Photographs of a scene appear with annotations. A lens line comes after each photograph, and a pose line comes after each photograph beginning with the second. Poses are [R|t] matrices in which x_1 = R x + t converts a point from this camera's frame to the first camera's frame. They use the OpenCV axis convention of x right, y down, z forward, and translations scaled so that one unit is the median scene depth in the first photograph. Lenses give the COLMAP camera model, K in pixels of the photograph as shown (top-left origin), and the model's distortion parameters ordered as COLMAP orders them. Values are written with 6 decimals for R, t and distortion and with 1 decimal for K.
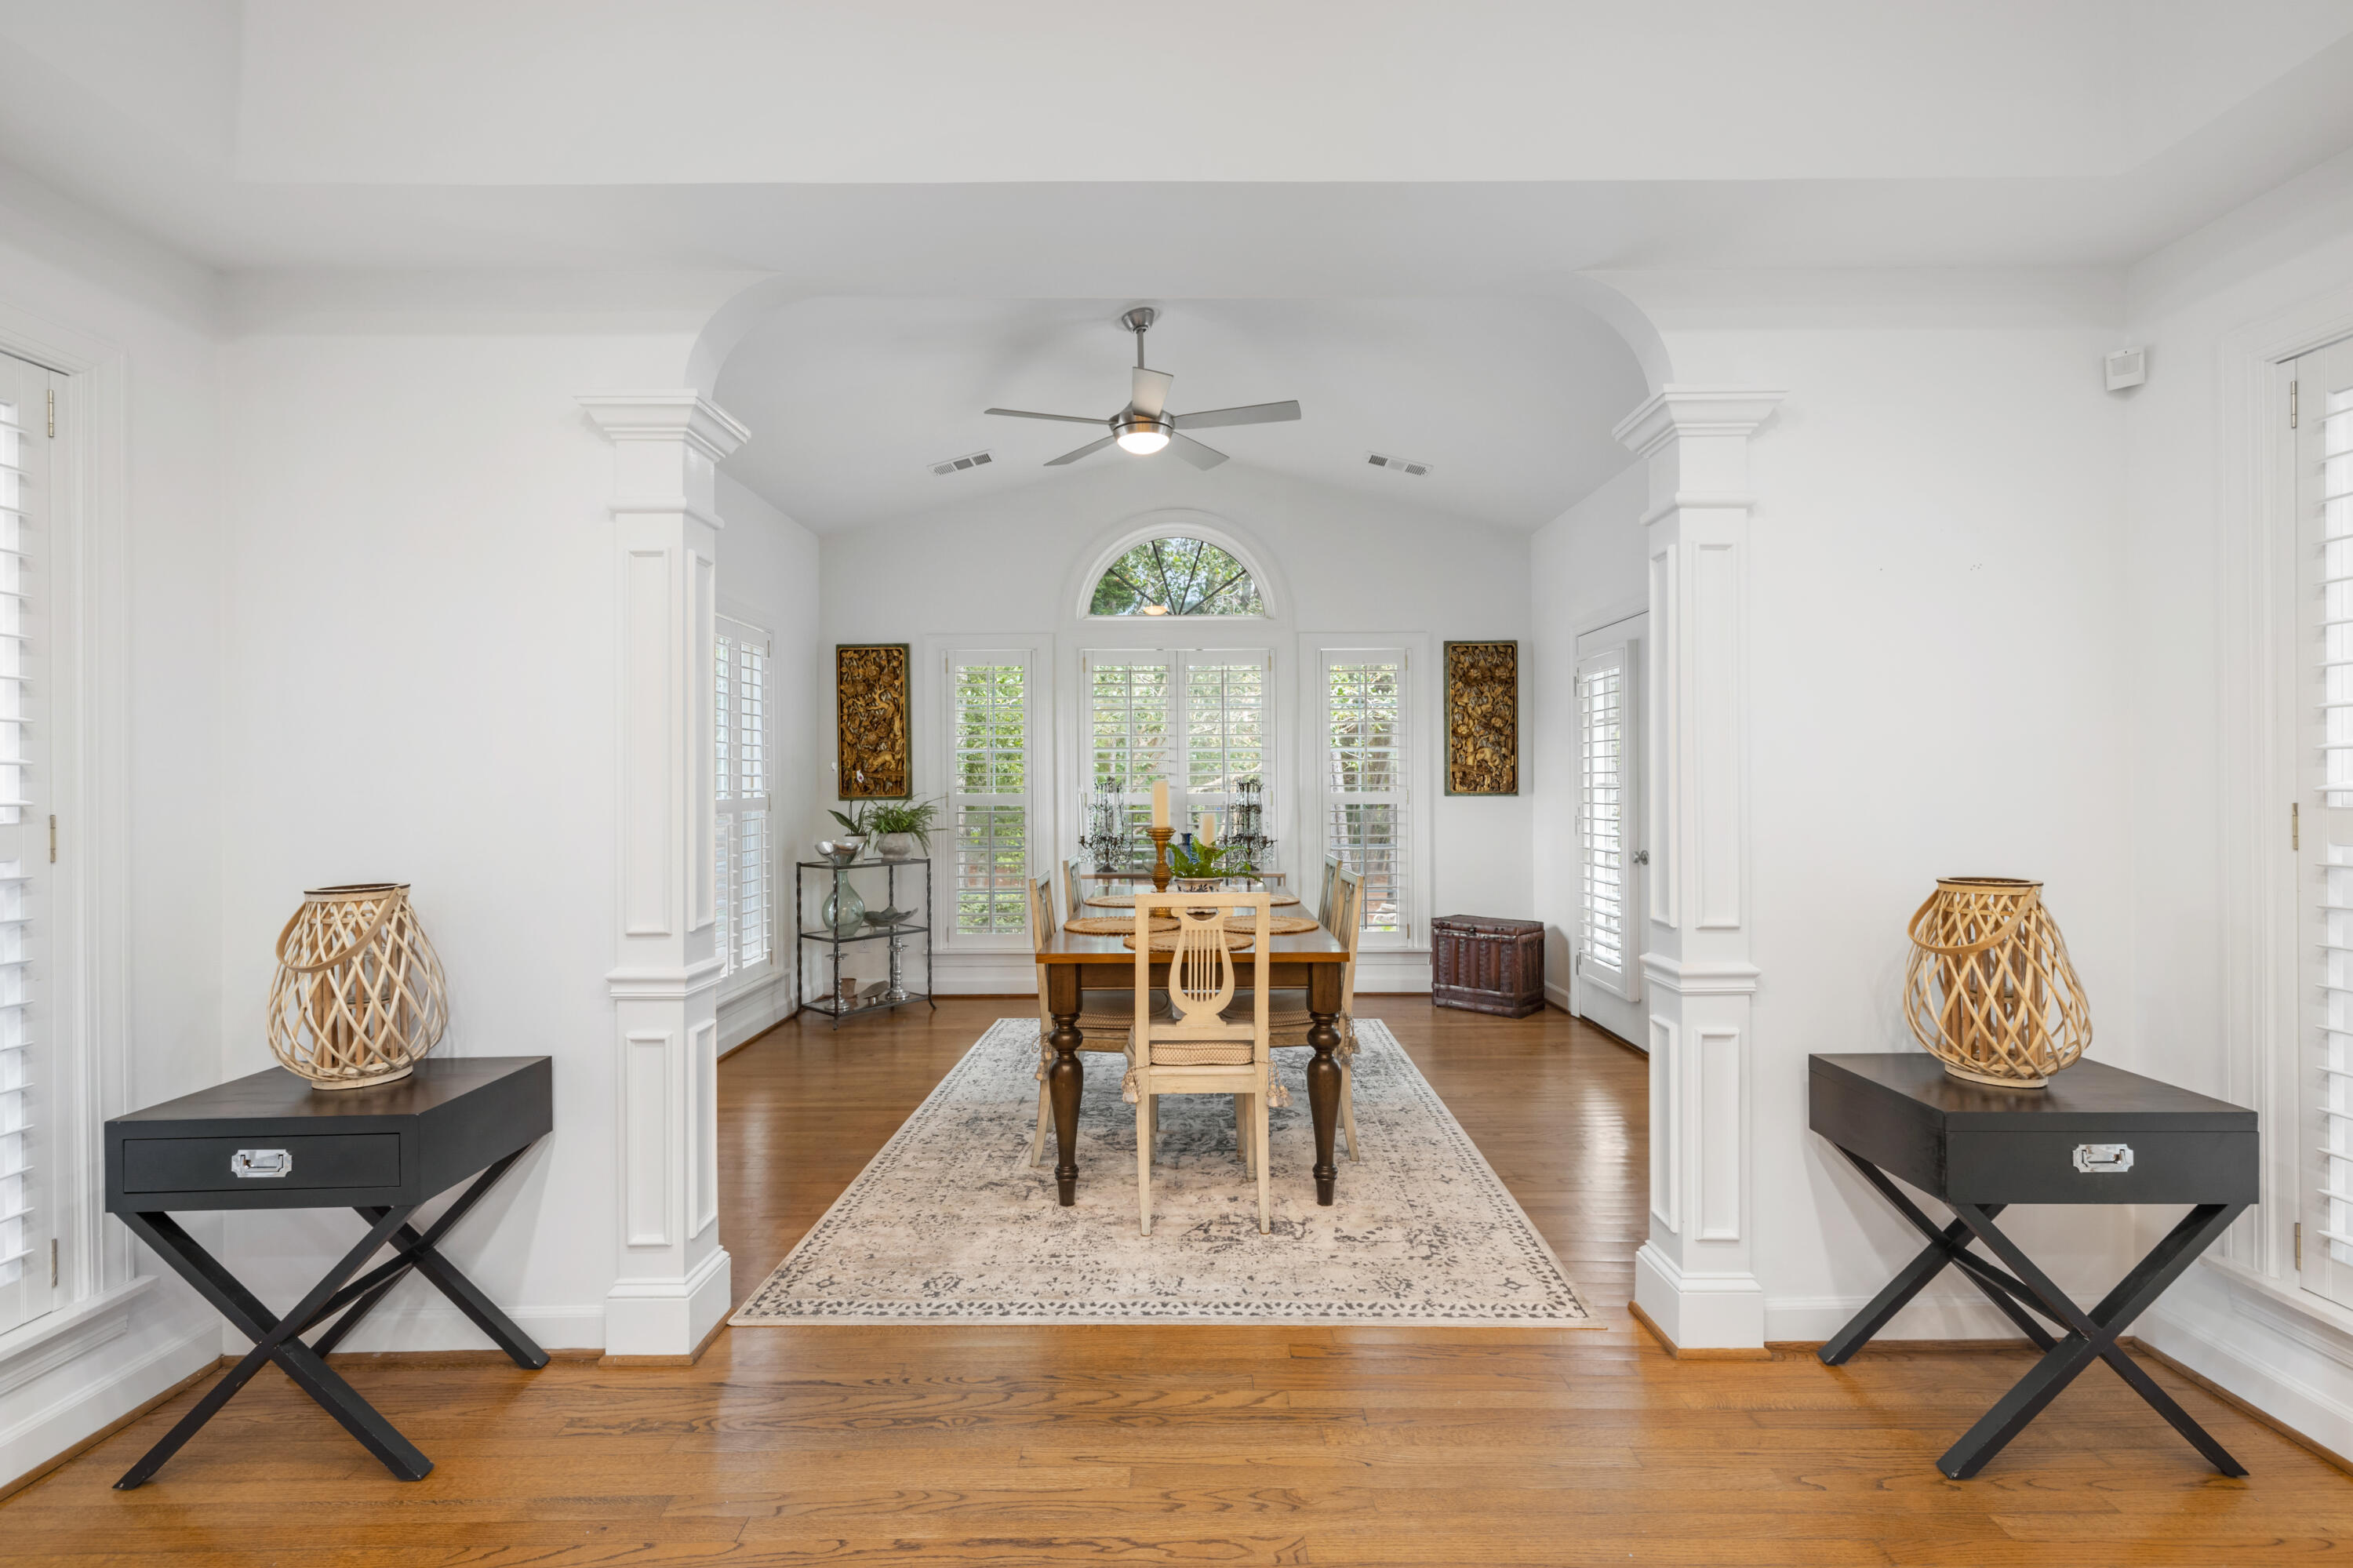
lens RADIAL K [[1004.9, 0, 1181.6], [0, 1004.9, 781.6], [0, 0, 1]] dist [0.000882, -0.000078]
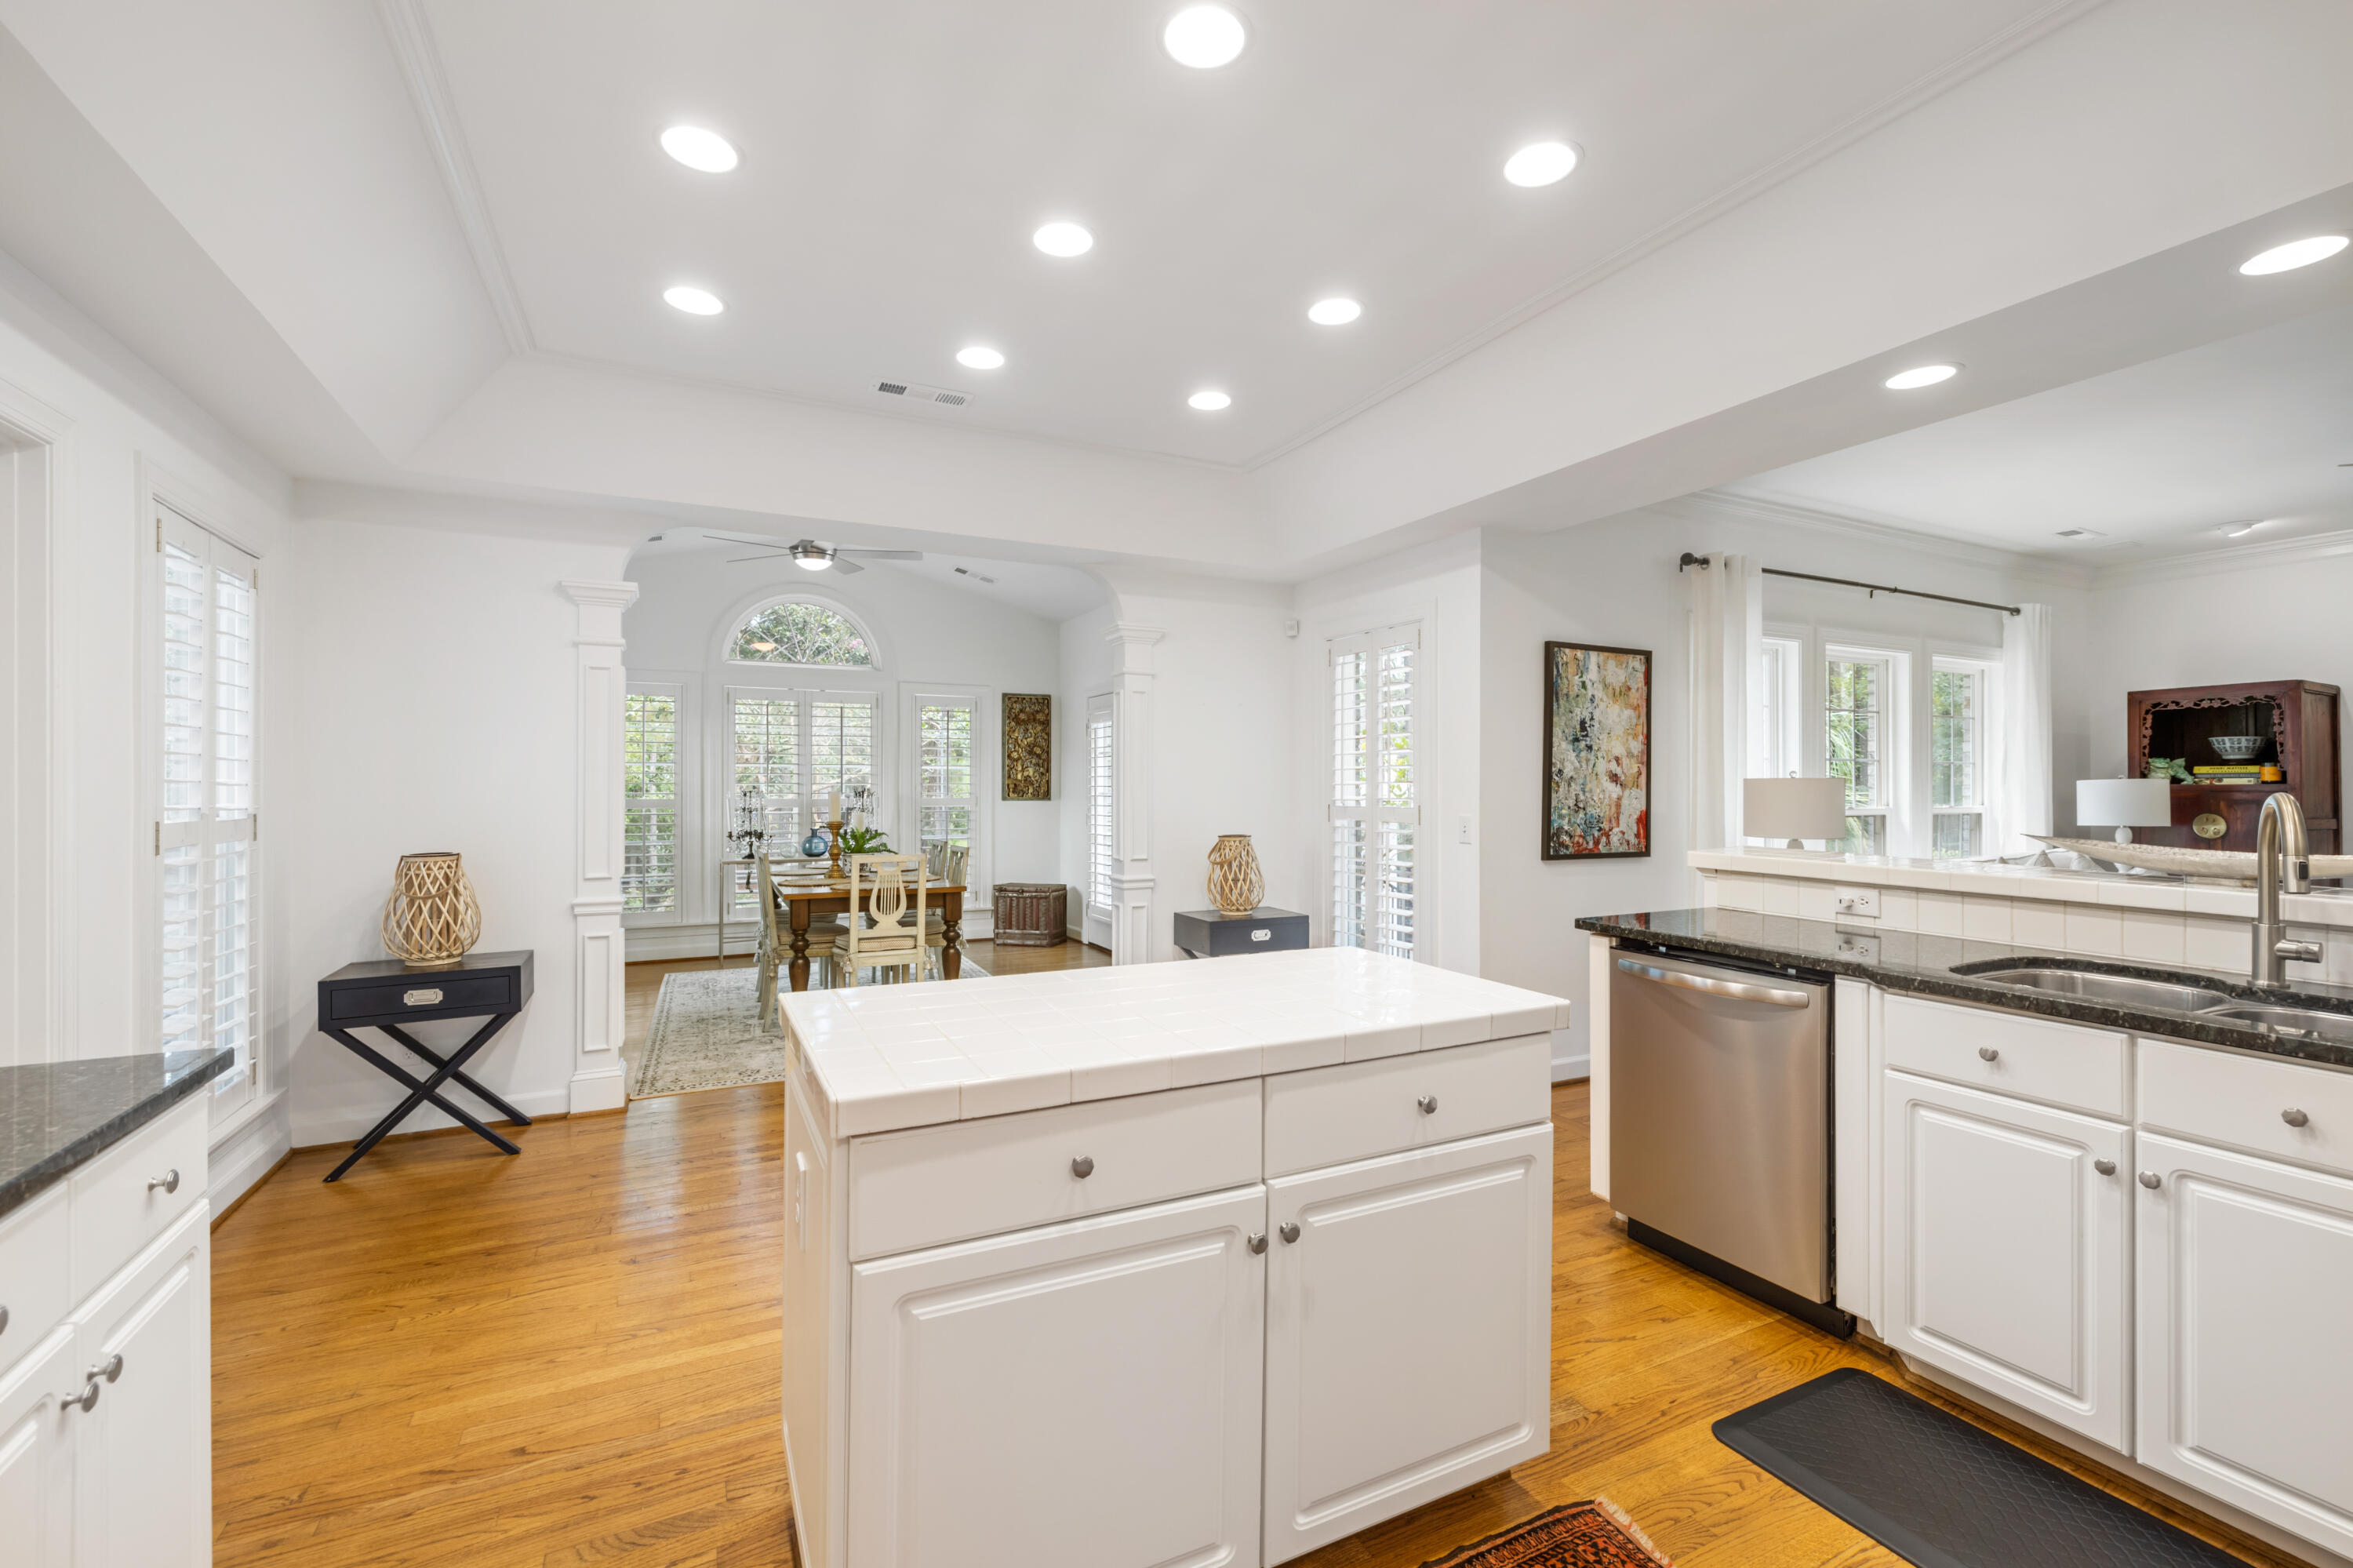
lens RADIAL K [[1004.9, 0, 1181.6], [0, 1004.9, 781.6], [0, 0, 1]] dist [0.000882, -0.000078]
pose [[0.896668, 0.007980, 0.442632, -0.198495], [-0.006772, 0.999968, -0.004309, -0.011858], [-0.442653, 0.000867, 0.896693, -0.553610]]
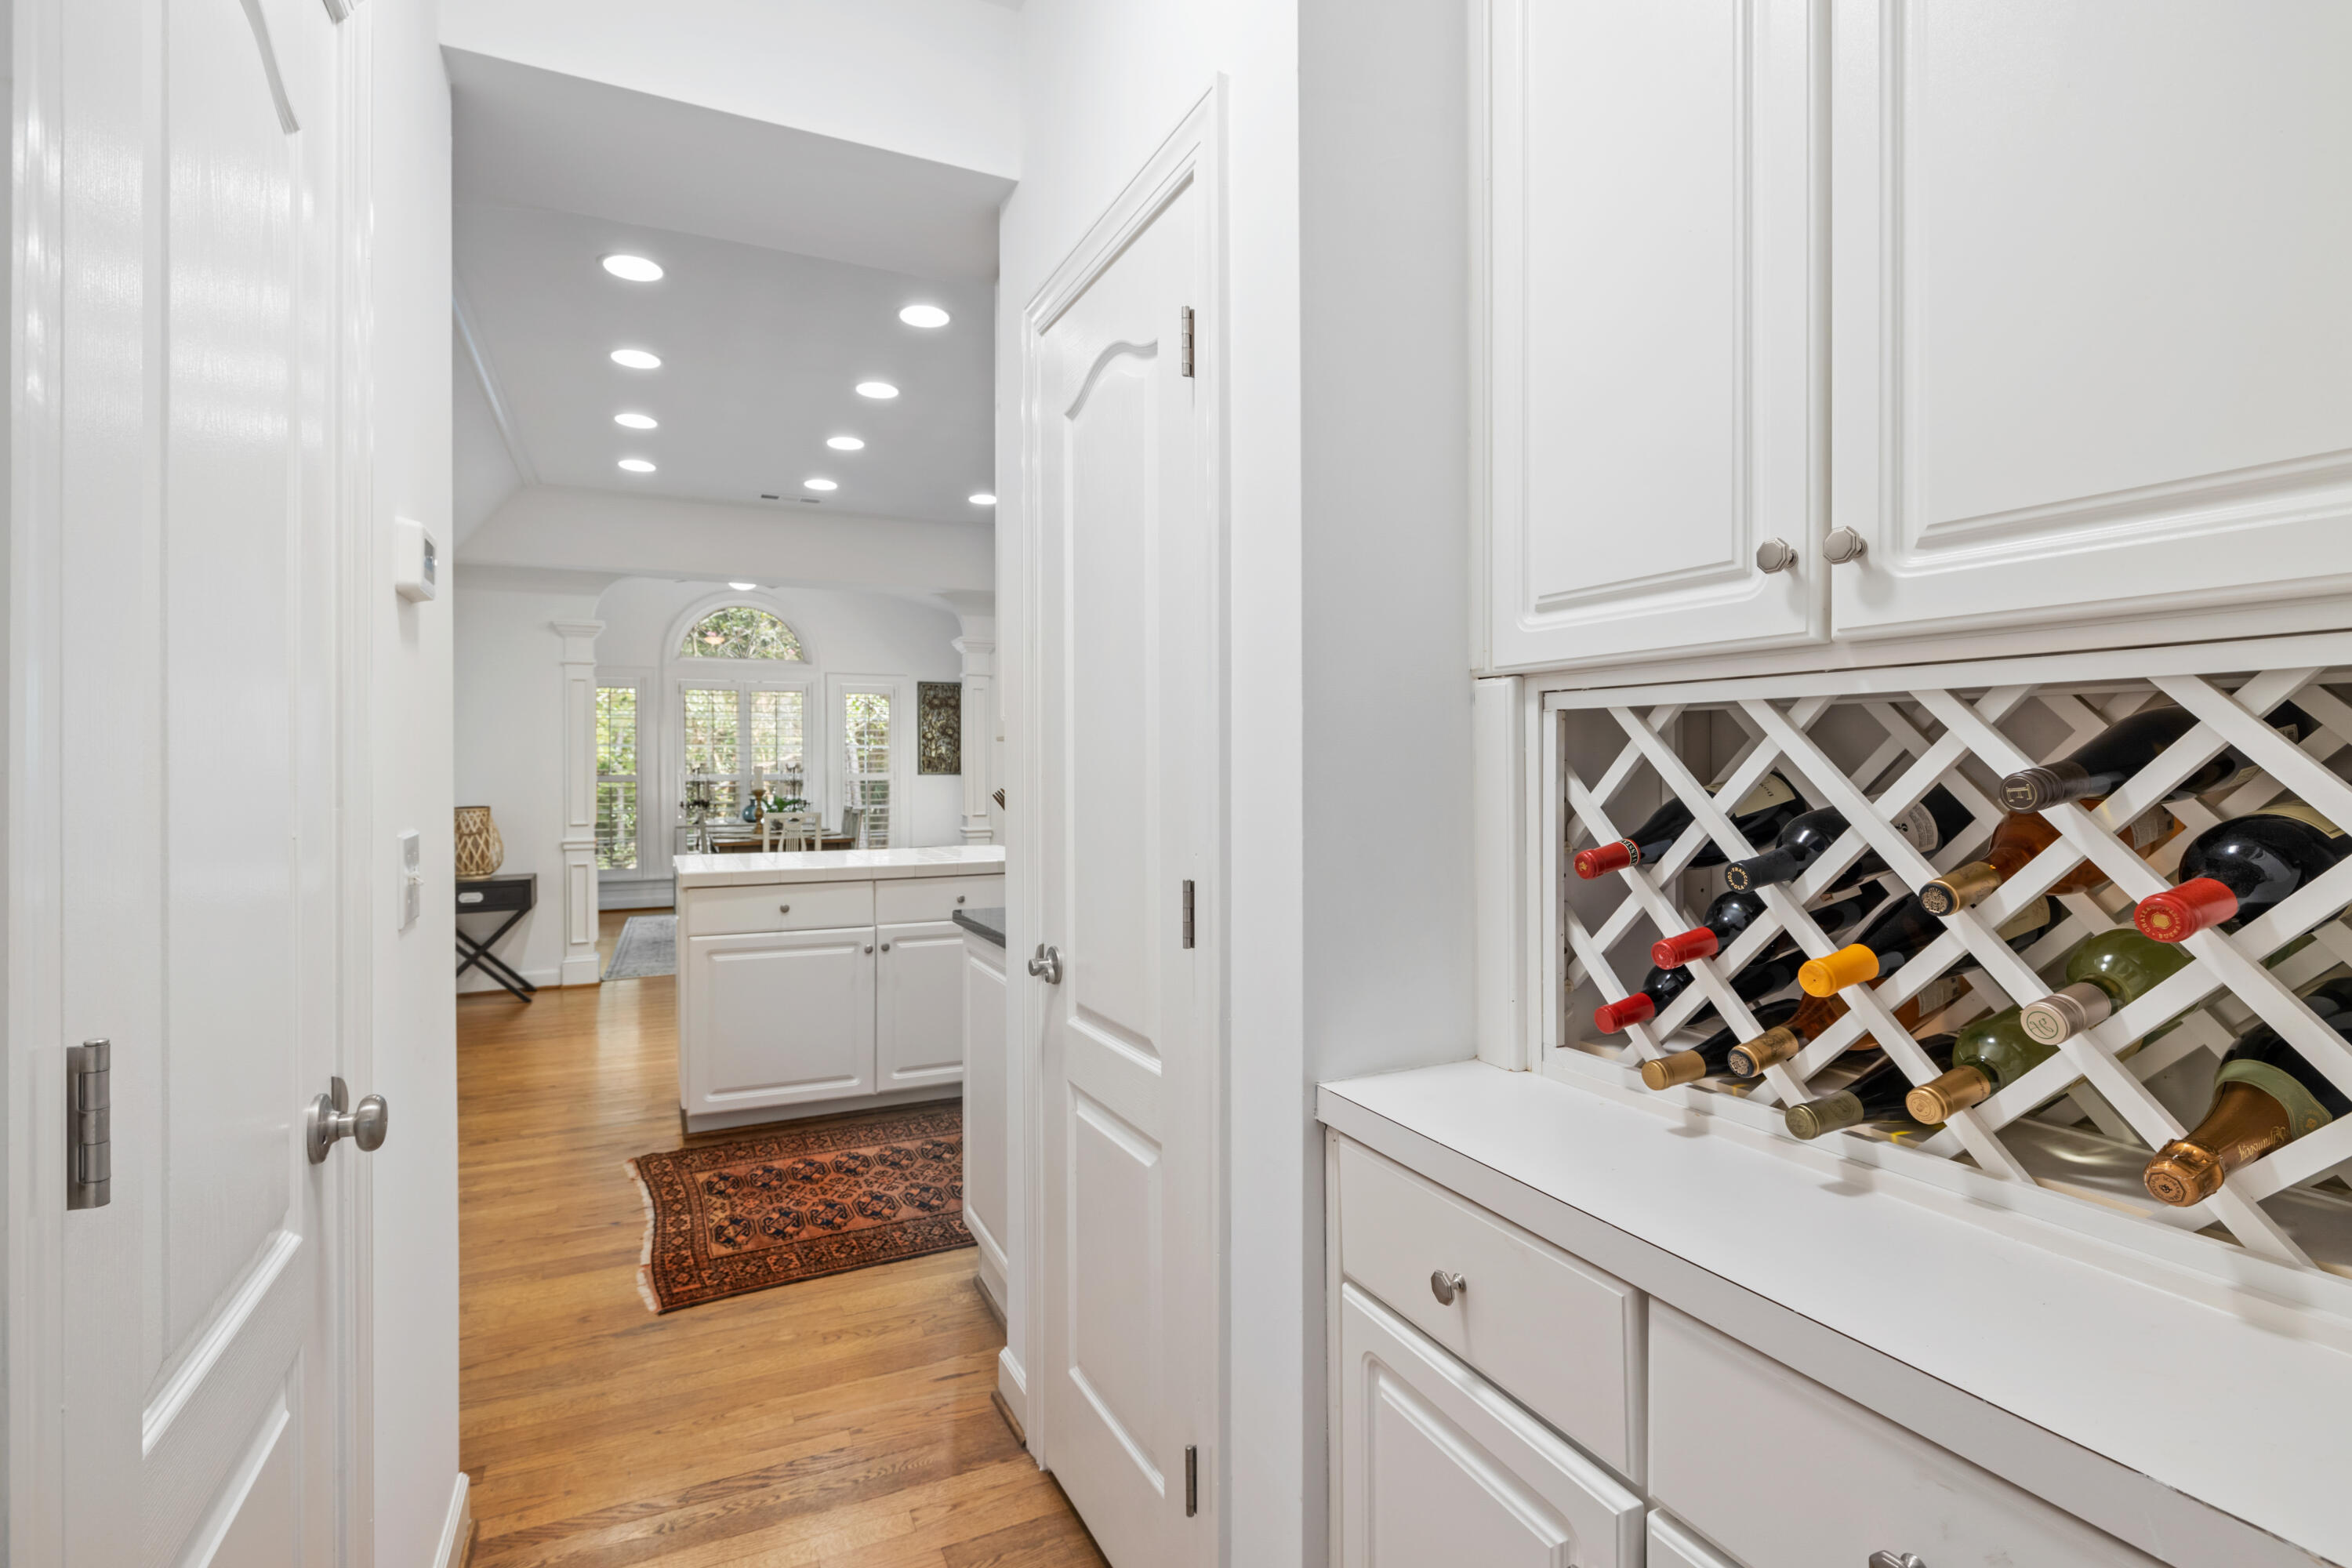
lens RADIAL K [[1116.6, 0, 1179.0], [0, 1116.6, 766.9], [0, 0, 1]] dist [0.000982, 0.000144]
pose [[0.905809, -0.000226, 0.423686, -0.176926], [-0.000857, 0.999997, 0.002365, -0.005291], [-0.423685, -0.002506, 0.905806, -1.170867]]
